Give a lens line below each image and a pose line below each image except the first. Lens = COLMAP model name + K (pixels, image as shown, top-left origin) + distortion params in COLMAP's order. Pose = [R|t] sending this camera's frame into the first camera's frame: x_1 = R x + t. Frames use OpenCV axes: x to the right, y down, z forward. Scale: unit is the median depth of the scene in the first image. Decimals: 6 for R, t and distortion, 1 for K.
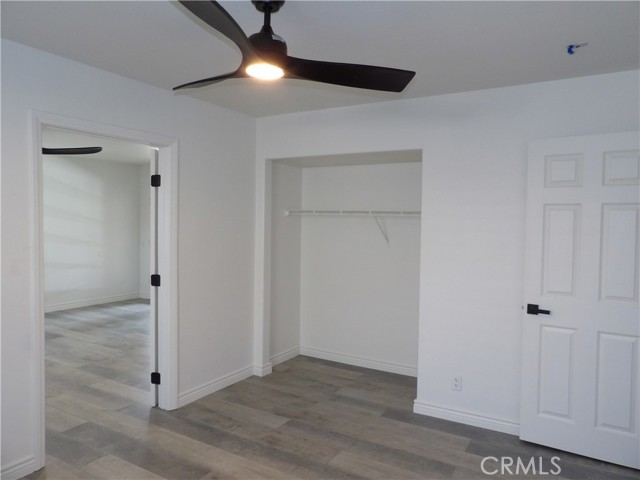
lens RADIAL K [[460.6, 0, 319.0], [0, 460.6, 236.2], [0, 0, 1]] dist [-0.040225, 0.052196]
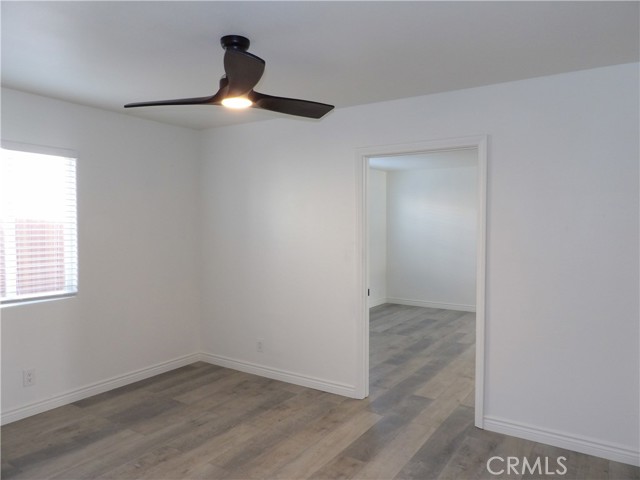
lens RADIAL K [[460.6, 0, 319.0], [0, 460.6, 236.2], [0, 0, 1]] dist [-0.040225, 0.052196]
pose [[-0.034899, 0.027473, -0.999013, 0.599936], [-0.031104, 0.999108, 0.028562, -0.032714], [0.998907, 0.032070, -0.034013, 0.656711]]
